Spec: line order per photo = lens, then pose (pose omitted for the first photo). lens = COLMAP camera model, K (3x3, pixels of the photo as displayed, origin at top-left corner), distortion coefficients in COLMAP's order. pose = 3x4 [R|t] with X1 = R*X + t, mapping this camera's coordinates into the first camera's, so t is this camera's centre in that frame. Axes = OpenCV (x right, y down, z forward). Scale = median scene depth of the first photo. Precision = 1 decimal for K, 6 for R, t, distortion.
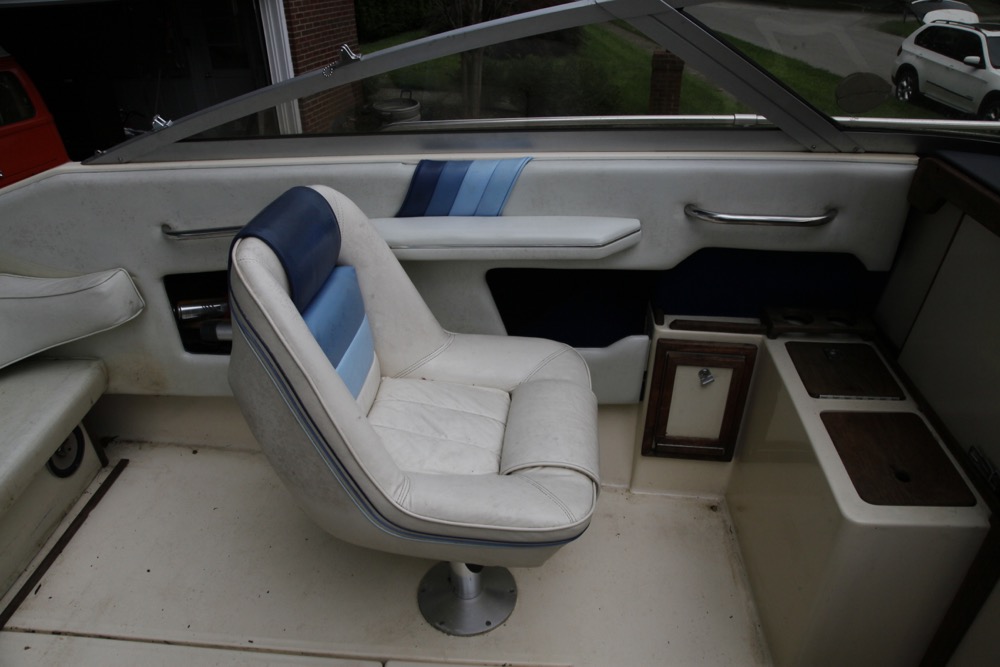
lens RADIAL K [[695.5, 0, 515.2], [0, 695.5, 335.6], [0, 0, 1]] dist [-0.112456, 0.053039]
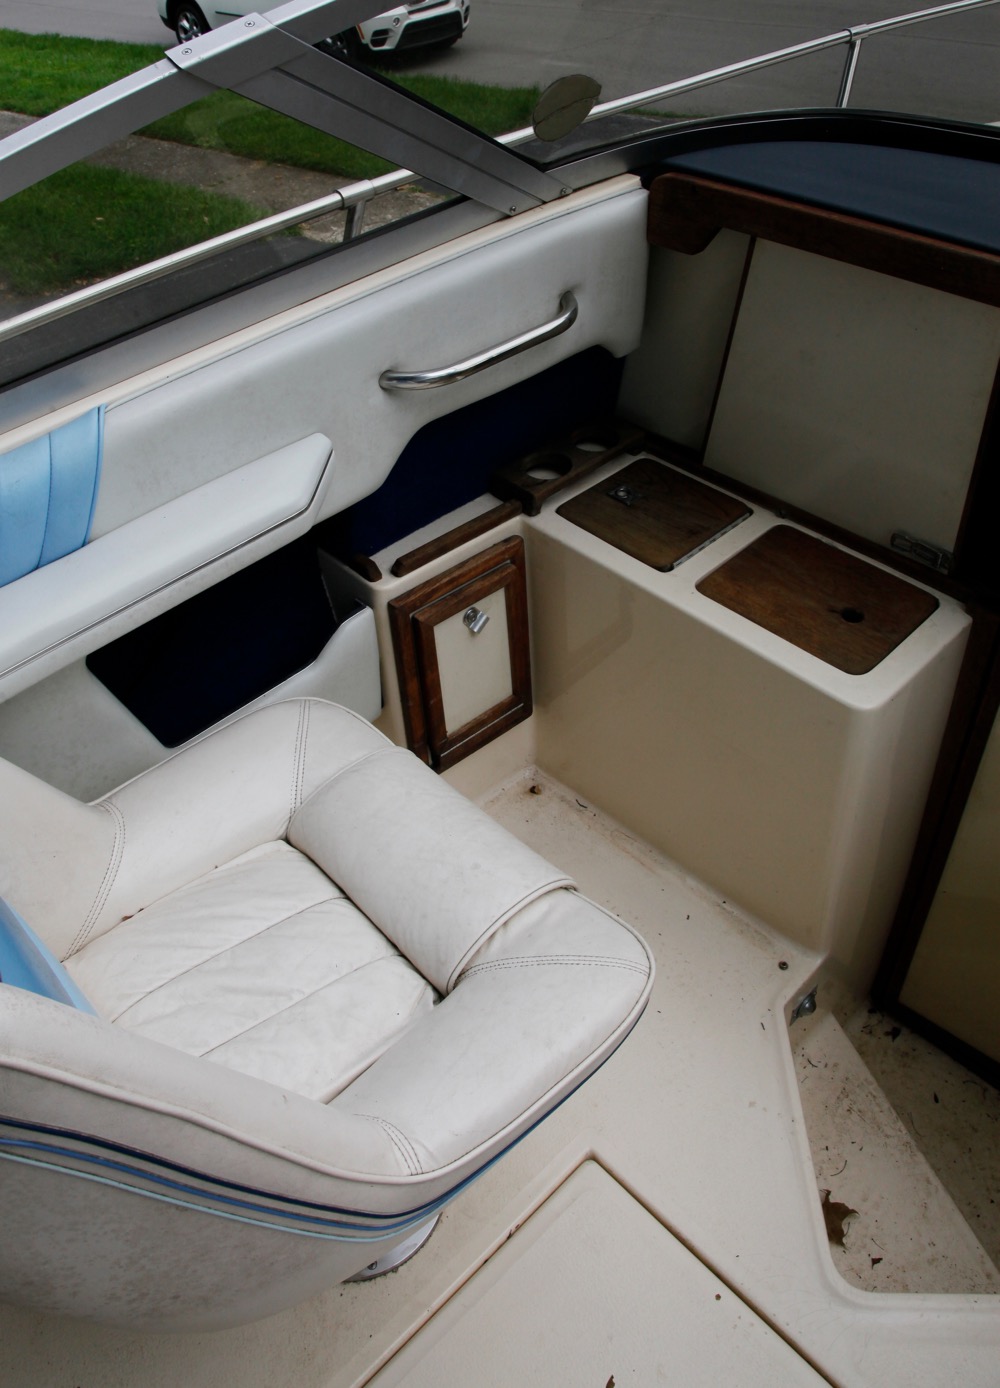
lens RADIAL K [[1125.9, 0, 498.5], [0, 1125.9, 574.5], [0, 0, 1]] dist [-0.080471, 0.015179]
pose [[0.686035, -0.467524, 0.557474, -0.271132], [0.417756, 0.880441, 0.224284, -0.210978], [-0.595681, 0.079021, 0.799324, 0.221979]]
